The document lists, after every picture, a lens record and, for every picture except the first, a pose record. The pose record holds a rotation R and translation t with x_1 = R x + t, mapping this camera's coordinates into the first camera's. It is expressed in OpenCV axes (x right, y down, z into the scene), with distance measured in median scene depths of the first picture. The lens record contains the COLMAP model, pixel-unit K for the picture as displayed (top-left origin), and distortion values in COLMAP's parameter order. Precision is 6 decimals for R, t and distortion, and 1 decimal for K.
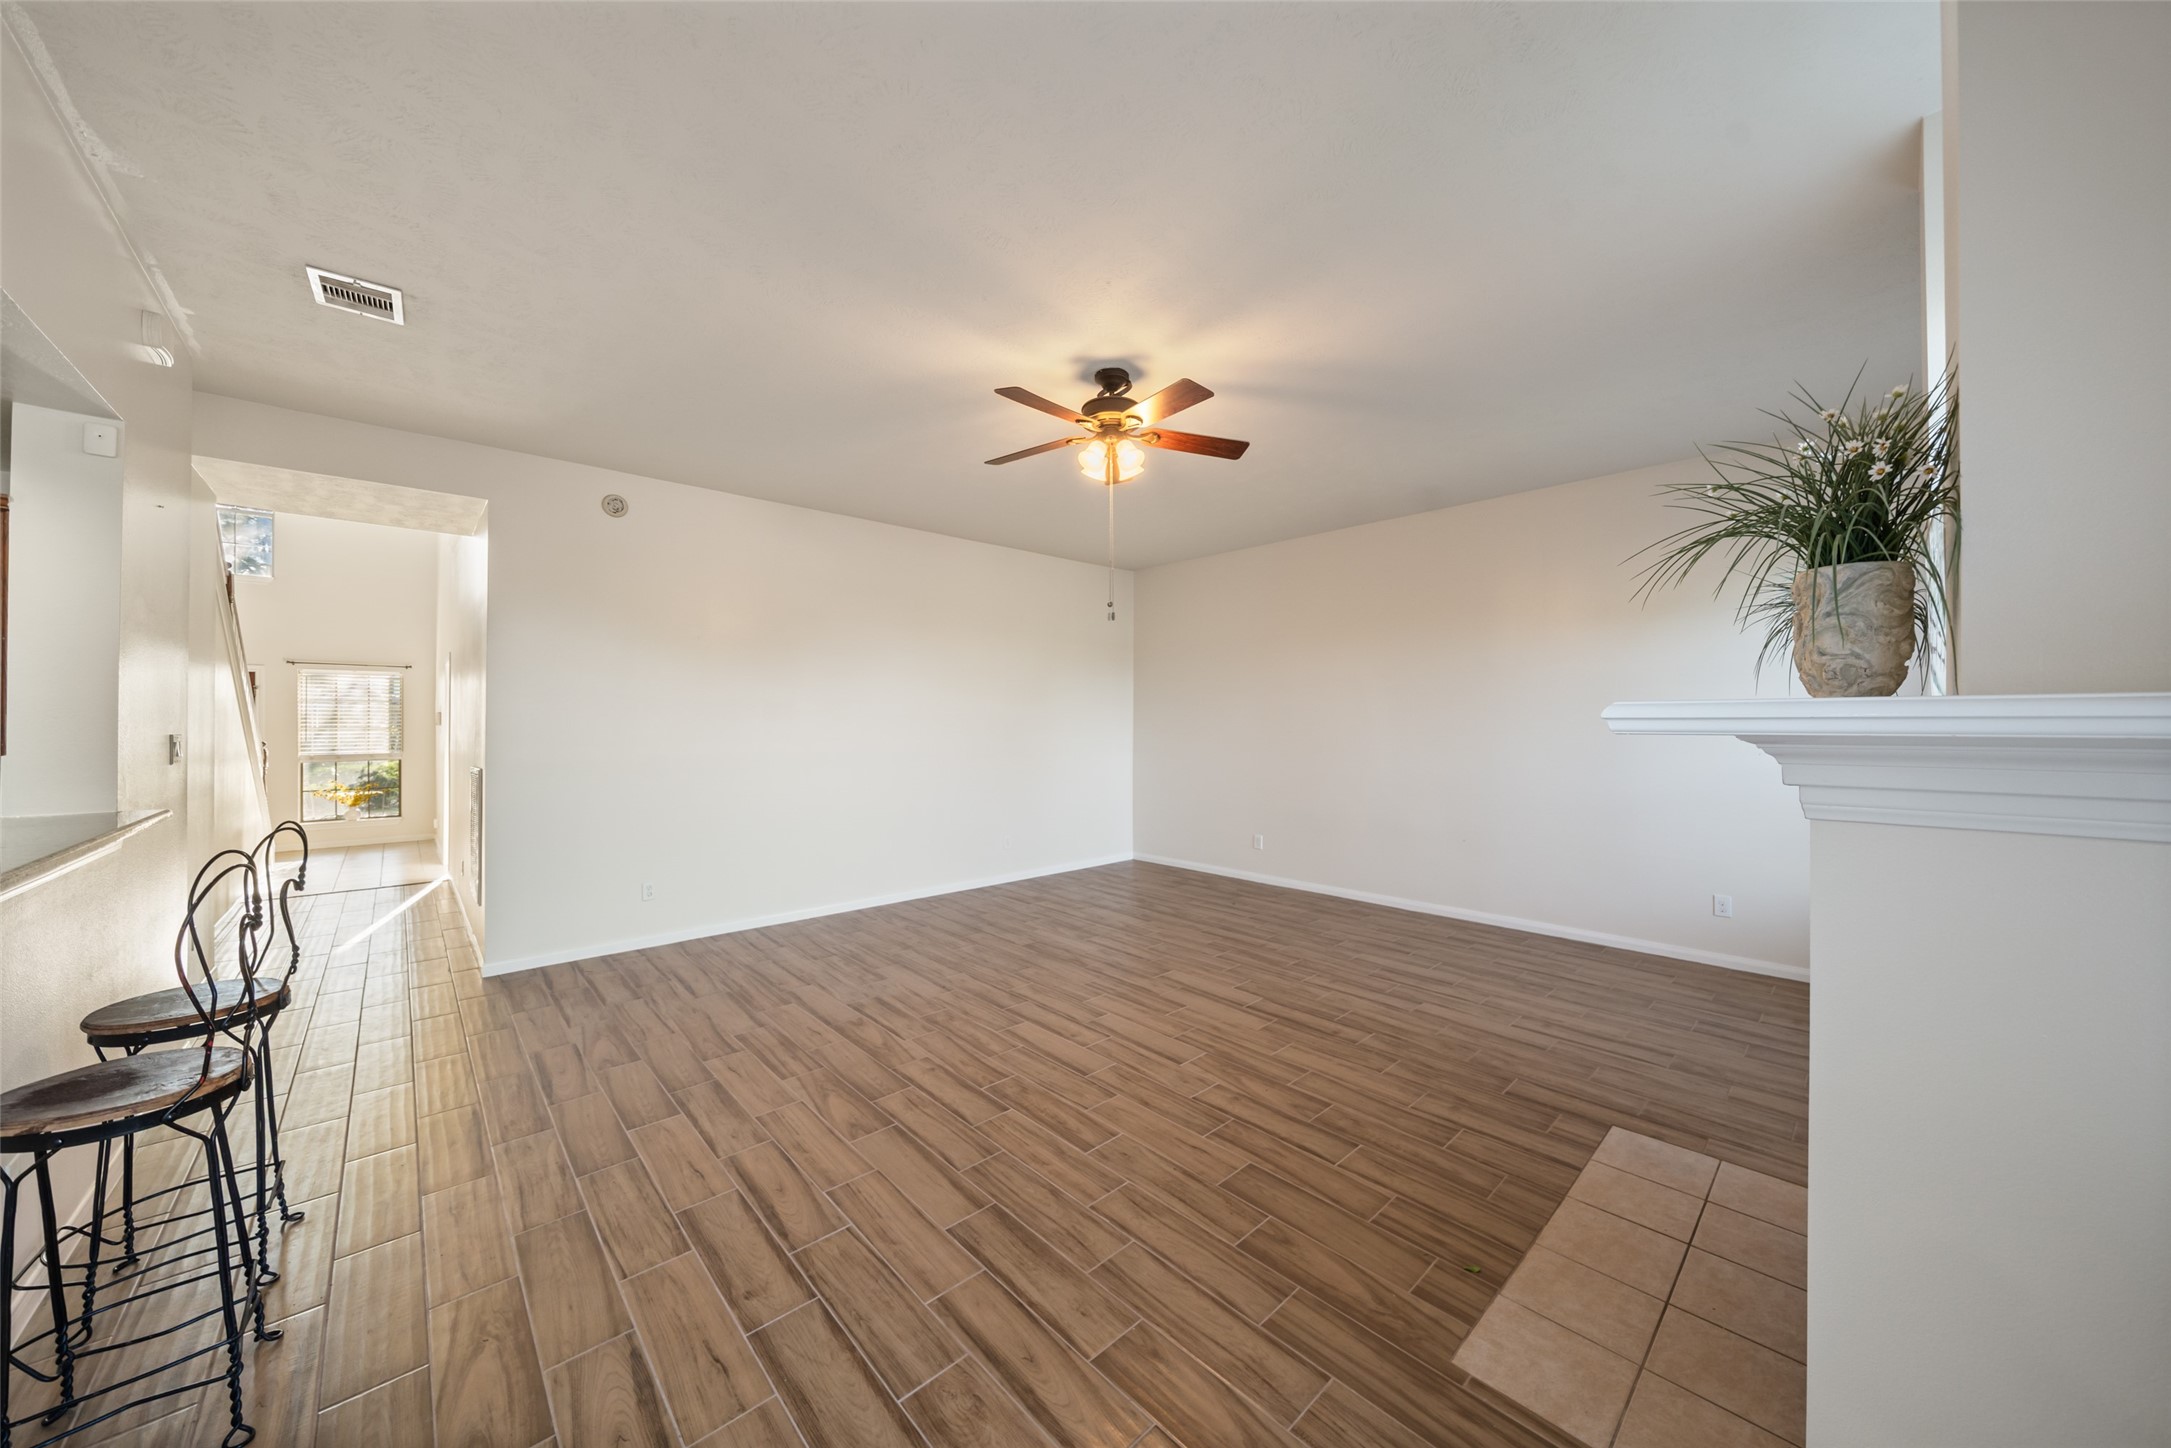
lens RADIAL K [[754.4, 0, 1083.4], [0, 754.4, 717.5], [0, 0, 1]] dist [-0.005801, 0.000101]
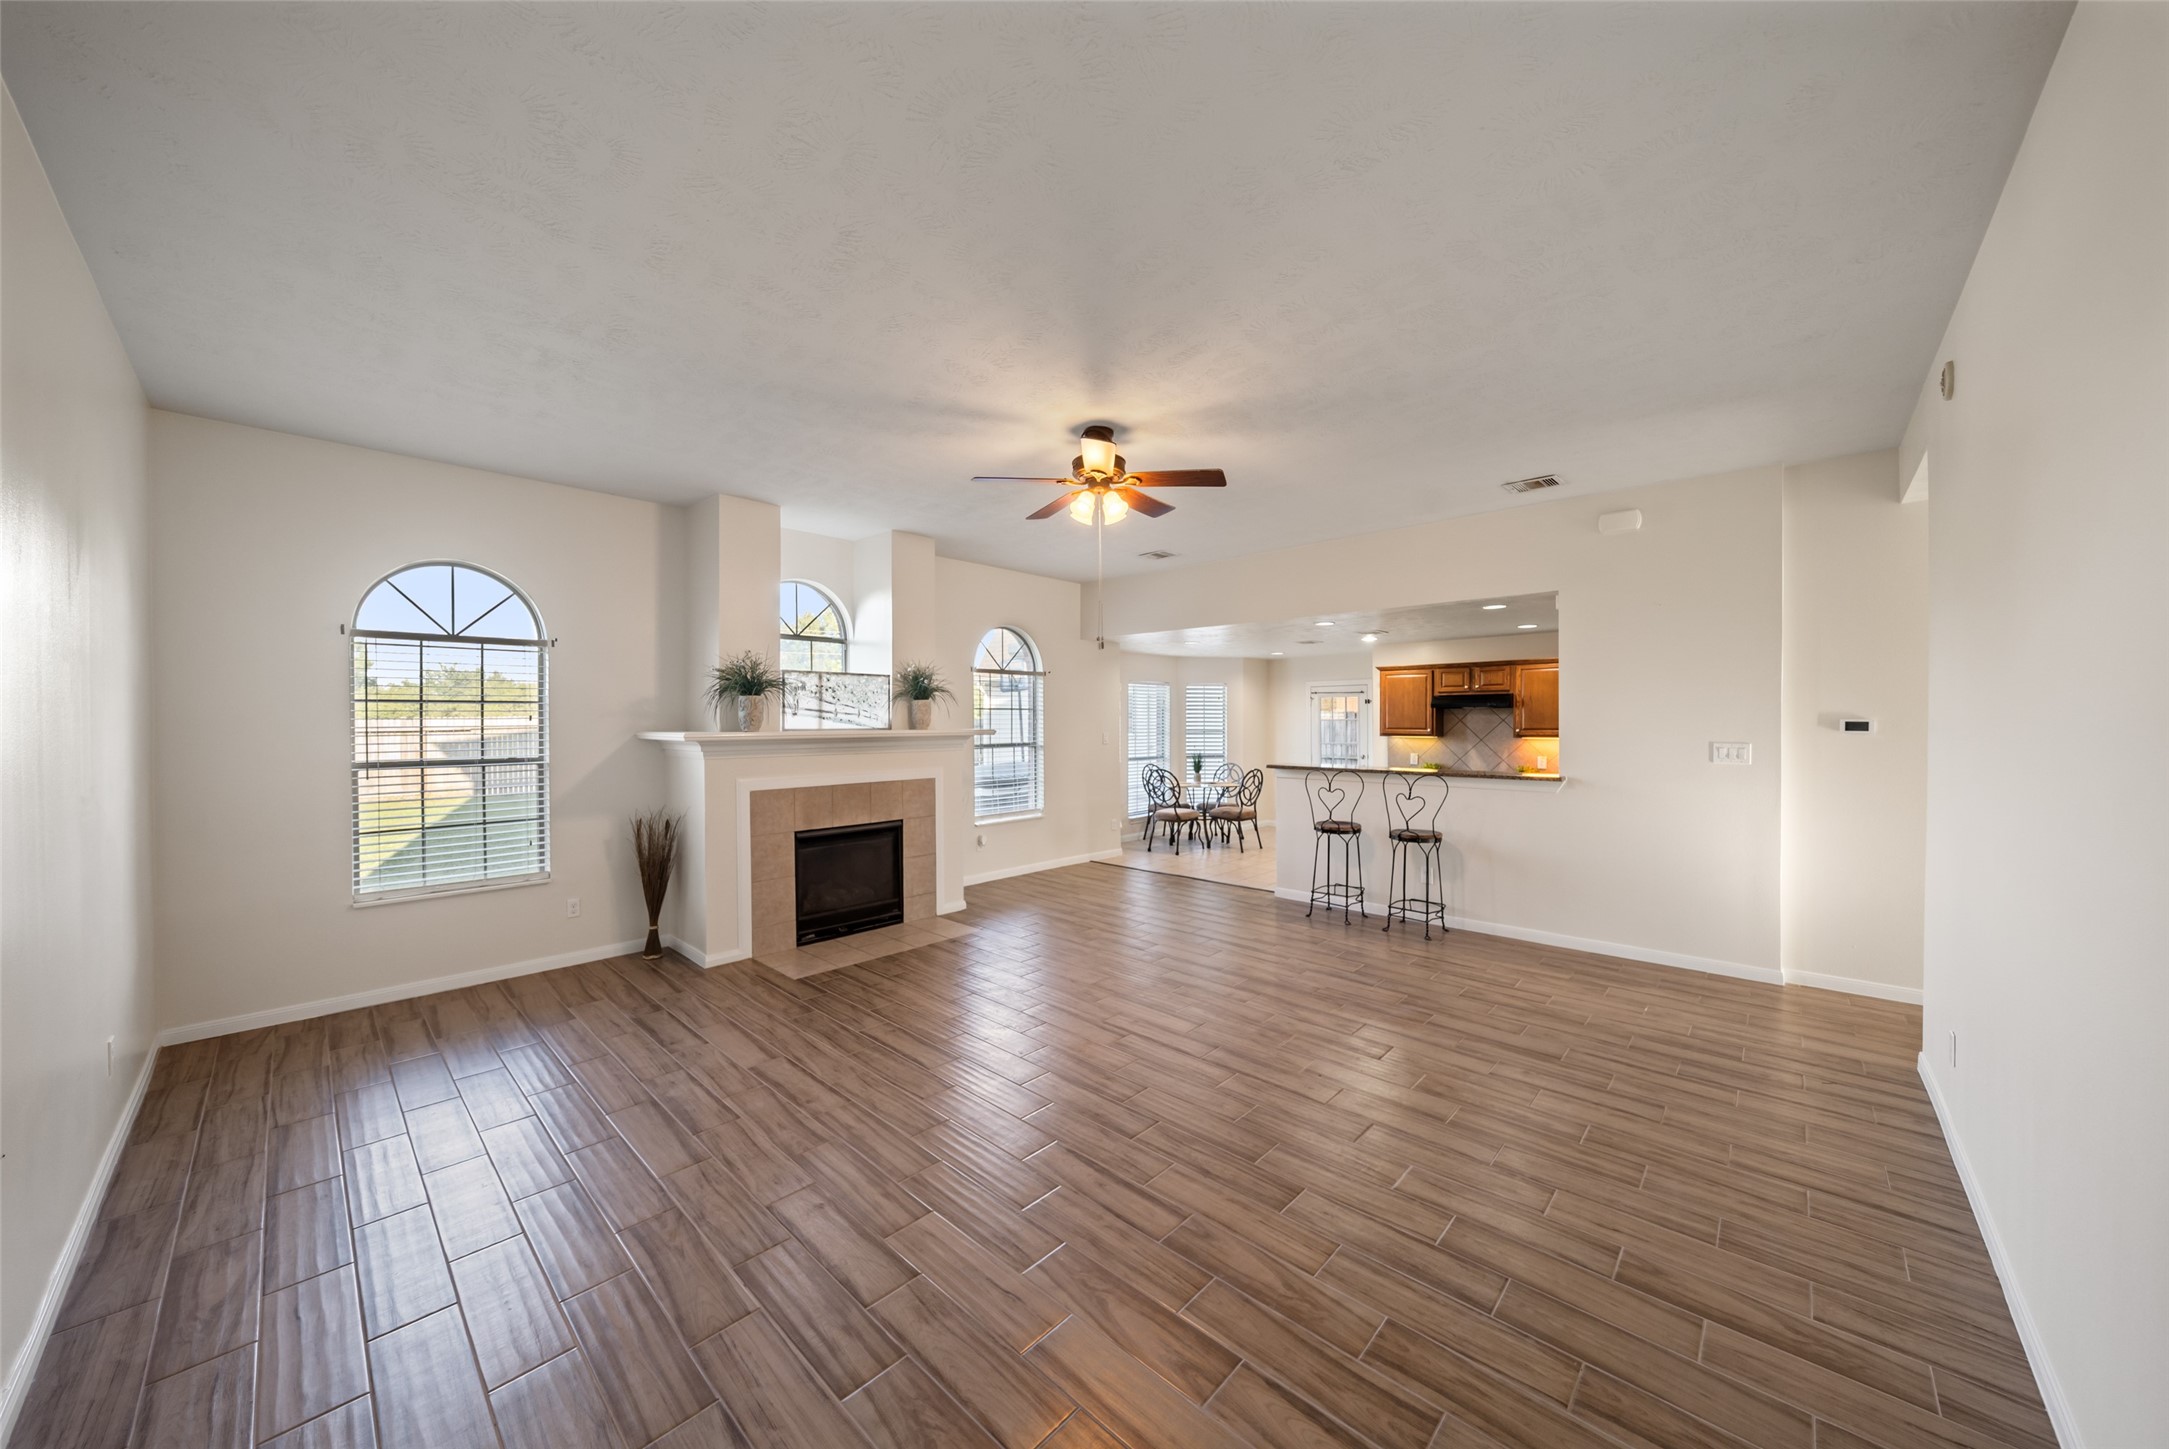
lens RADIAL K [[753.7, 0, 1074.7], [0, 753.7, 723.1], [0, 0, 1]] dist [-0.005801, 0.000101]
pose [[-0.998025, 0.003930, -0.062701, 0.167337], [0.003935, 0.999992, 0.000034, -0.022300], [0.062701, -0.000213, -0.998032, 2.431418]]
